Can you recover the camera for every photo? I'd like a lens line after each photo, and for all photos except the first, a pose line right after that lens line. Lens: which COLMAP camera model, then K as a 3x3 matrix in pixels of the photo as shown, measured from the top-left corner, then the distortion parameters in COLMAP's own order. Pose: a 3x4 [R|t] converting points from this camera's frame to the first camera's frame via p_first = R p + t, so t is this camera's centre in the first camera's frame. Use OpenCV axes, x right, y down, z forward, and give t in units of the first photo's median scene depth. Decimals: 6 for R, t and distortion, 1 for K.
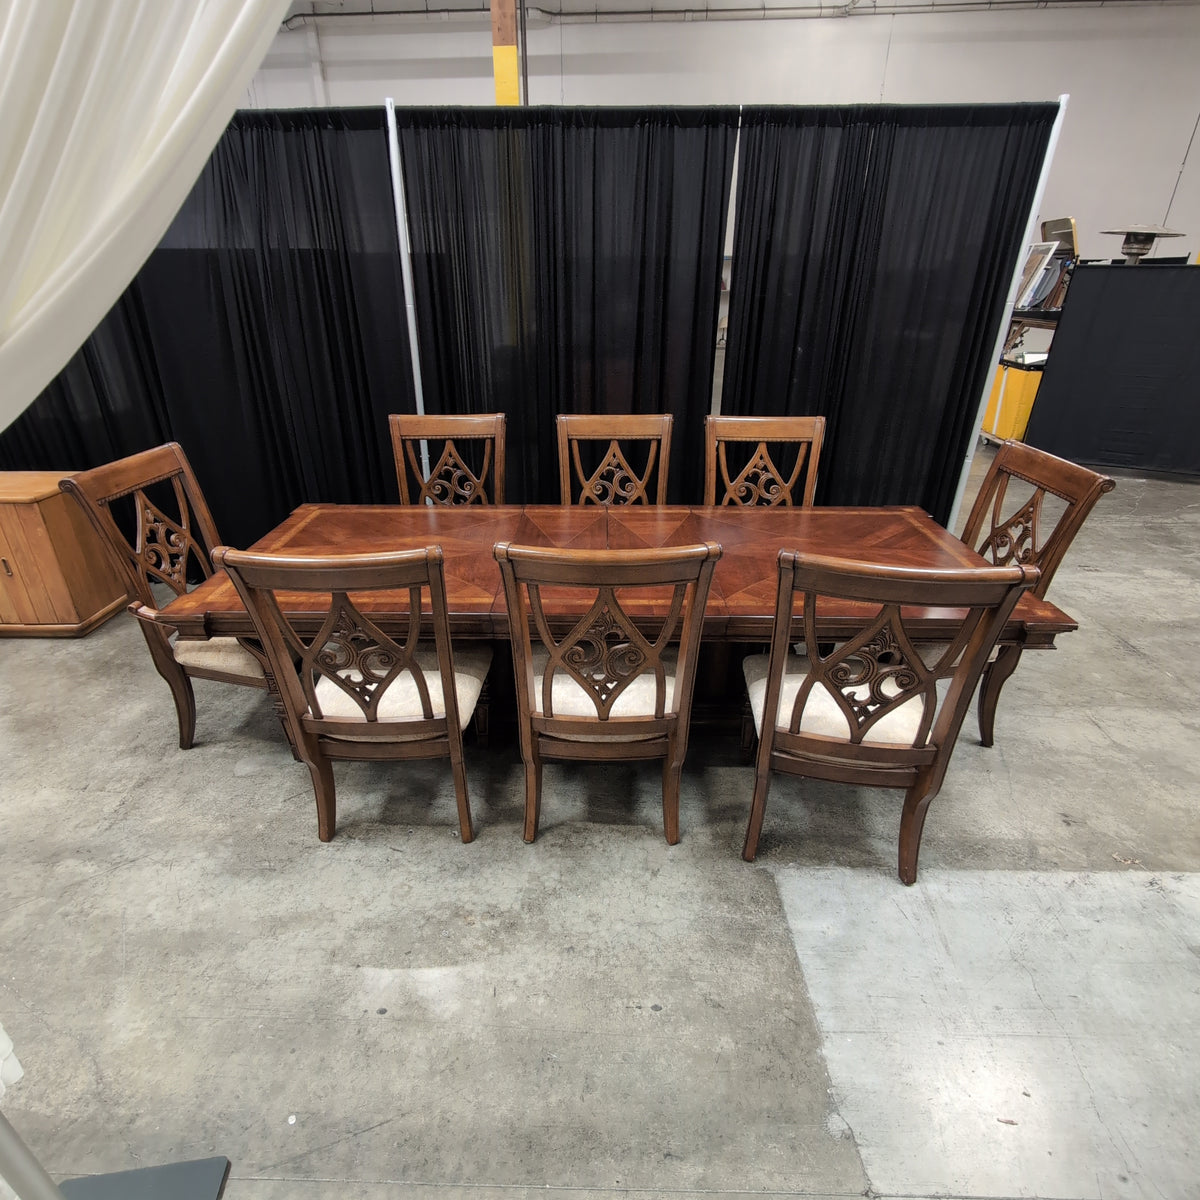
lens RADIAL K [[668.0, 0, 579.9], [0, 668.0, 602.7], [0, 0, 1]] dist [0.012169, -0.007631]
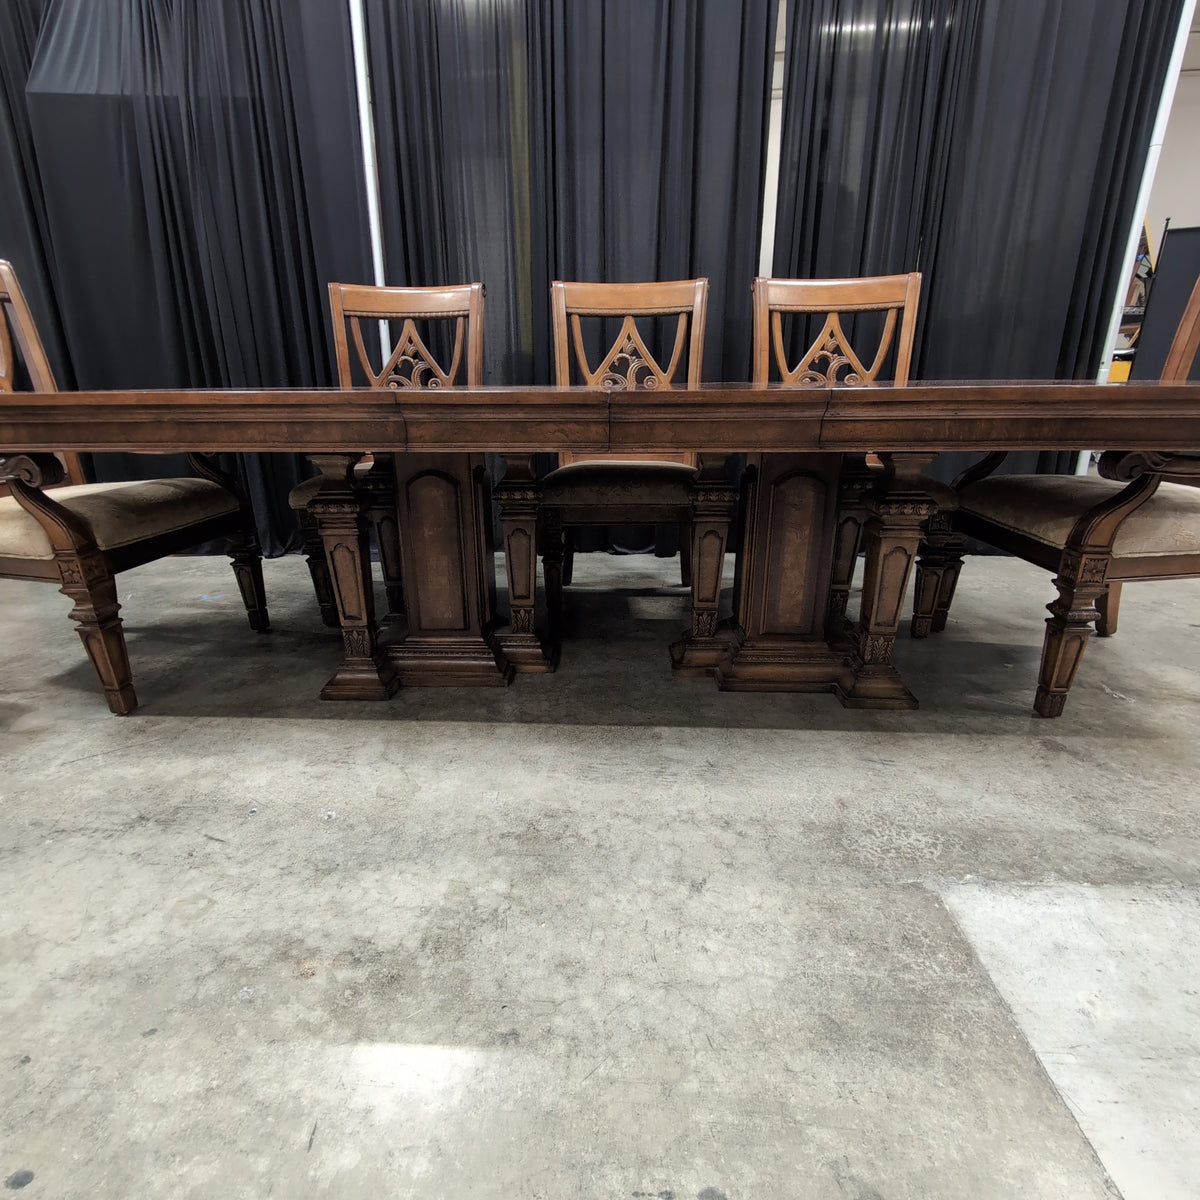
lens RADIAL K [[668.0, 0, 580.9], [0, 668.0, 603.0], [0, 0, 1]] dist [0.012169, -0.007631]
pose [[0.999305, 0.006341, -0.036721, 0.037157], [-0.011250, 0.990772, -0.135068, 0.233251], [0.035526, 0.135388, 0.990156, 0.417408]]
